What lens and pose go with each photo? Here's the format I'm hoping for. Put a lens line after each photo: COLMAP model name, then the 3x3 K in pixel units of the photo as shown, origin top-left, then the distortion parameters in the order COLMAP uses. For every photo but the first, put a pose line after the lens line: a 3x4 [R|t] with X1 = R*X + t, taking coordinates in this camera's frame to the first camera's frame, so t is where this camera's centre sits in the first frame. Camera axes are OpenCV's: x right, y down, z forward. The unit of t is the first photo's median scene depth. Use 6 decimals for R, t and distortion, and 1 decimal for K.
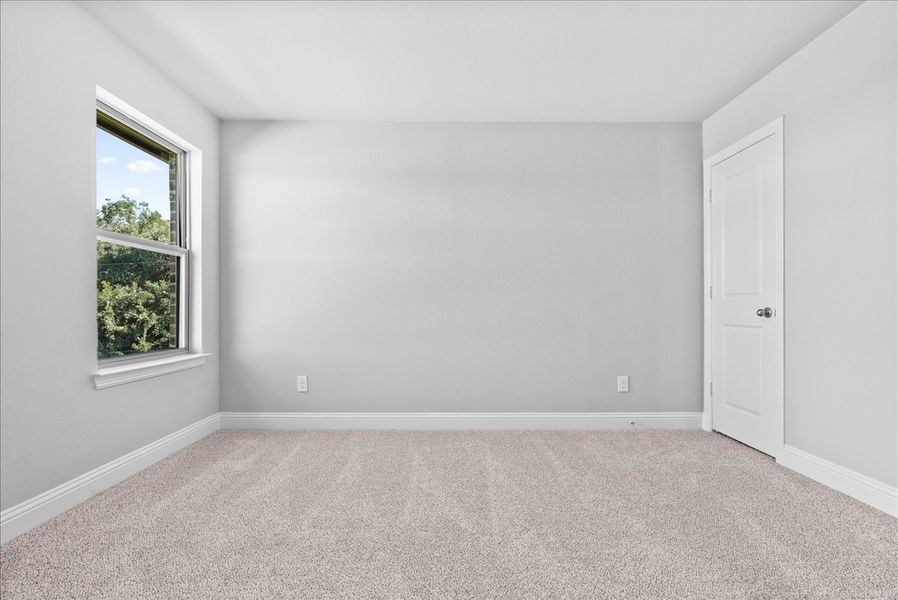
lens RADIAL K [[407.9, 0, 441.9], [0, 407.9, 308.0], [0, 0, 1]] dist [-0.018330, -0.001422]
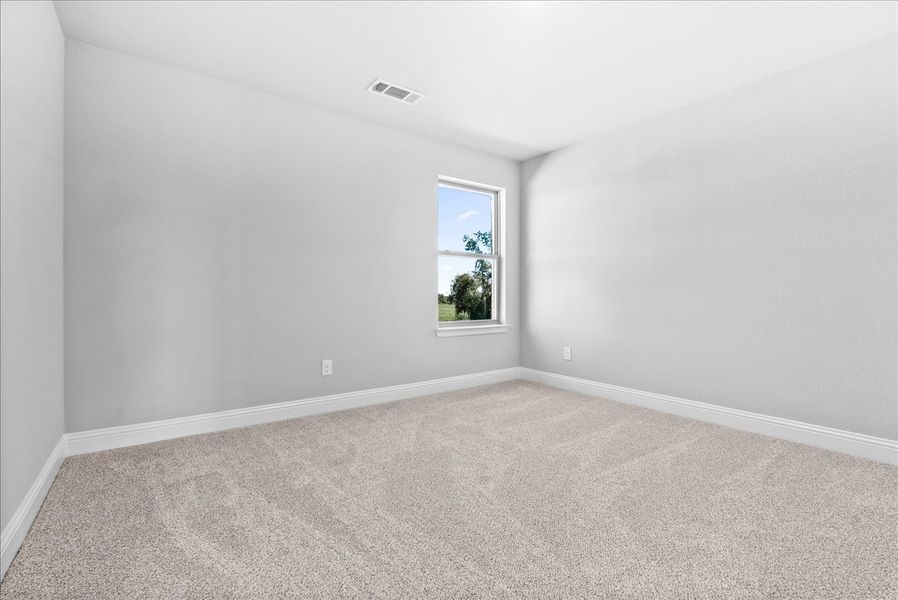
lens RADIAL K [[407.9, 0, 444.4], [0, 407.9, 299.6], [0, 0, 1]] dist [-0.018330, -0.001422]
pose [[0.587961, 0.016176, -0.808728, 0.490223], [-0.000216, 0.999803, 0.019841, -0.009007], [0.808890, -0.011491, 0.587848, -0.065884]]
